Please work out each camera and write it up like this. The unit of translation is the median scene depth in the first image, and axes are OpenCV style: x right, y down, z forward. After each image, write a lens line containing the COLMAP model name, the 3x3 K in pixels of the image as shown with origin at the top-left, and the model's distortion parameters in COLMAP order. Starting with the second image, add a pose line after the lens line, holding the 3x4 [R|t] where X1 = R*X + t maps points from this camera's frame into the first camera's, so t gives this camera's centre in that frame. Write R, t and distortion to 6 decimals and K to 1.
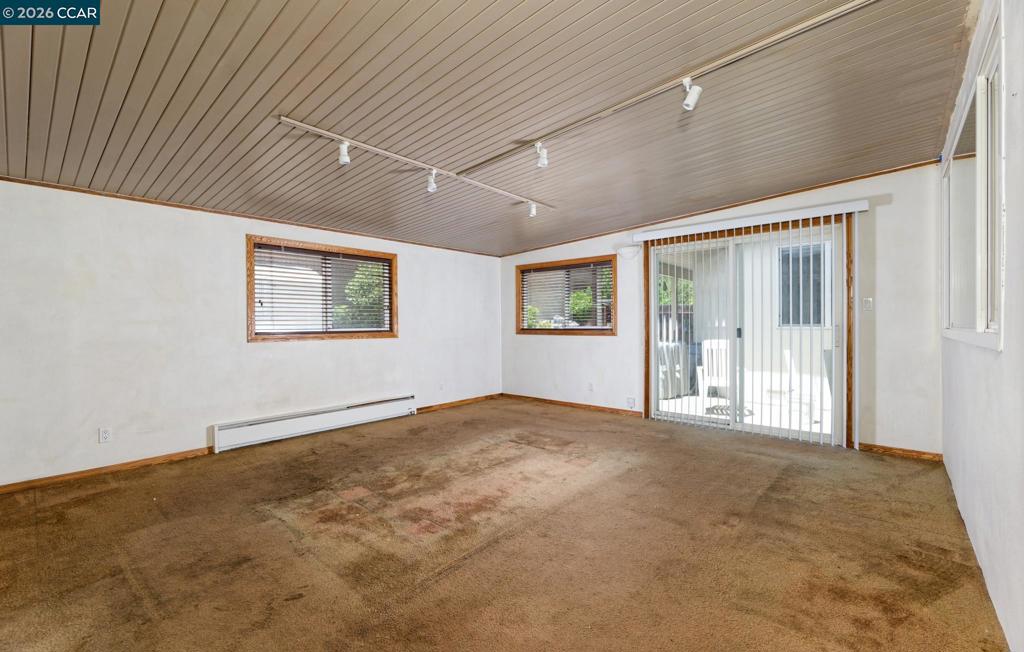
lens RADIAL K [[434.5, 0, 513.8], [0, 434.5, 326.0], [0, 0, 1]] dist [-0.002991, -0.000195]
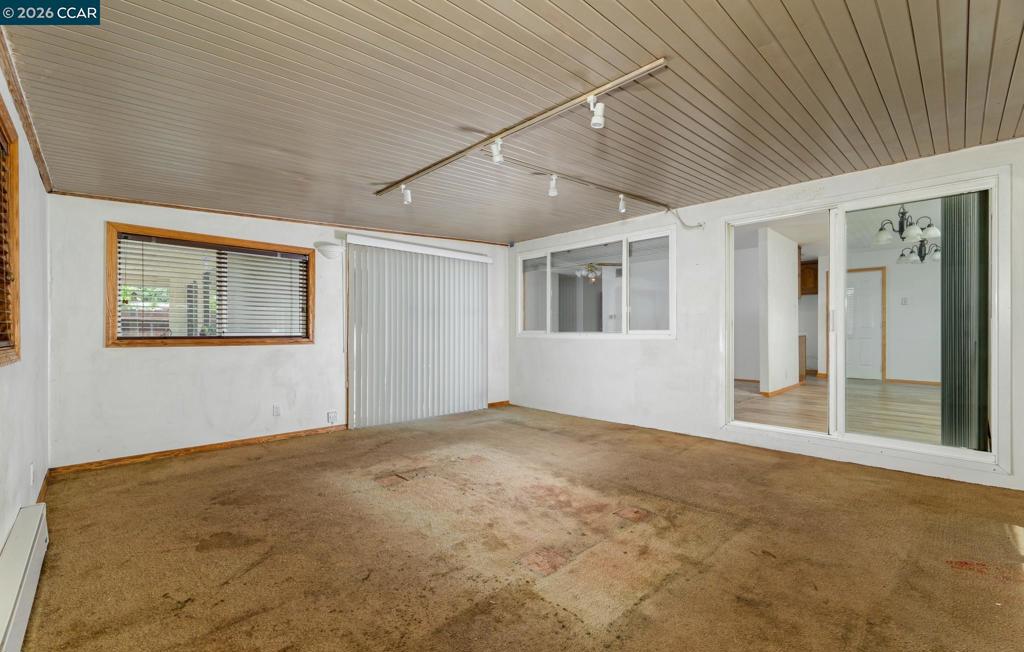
lens RADIAL K [[434.5, 0, 513.2], [0, 434.5, 330.3], [0, 0, 1]] dist [-0.002991, -0.000195]
pose [[0.082389, 0.009306, 0.996557, -1.470817], [0.003002, 0.999950, -0.009586, 0.013298], [-0.996596, 0.003781, 0.082357, 1.335252]]
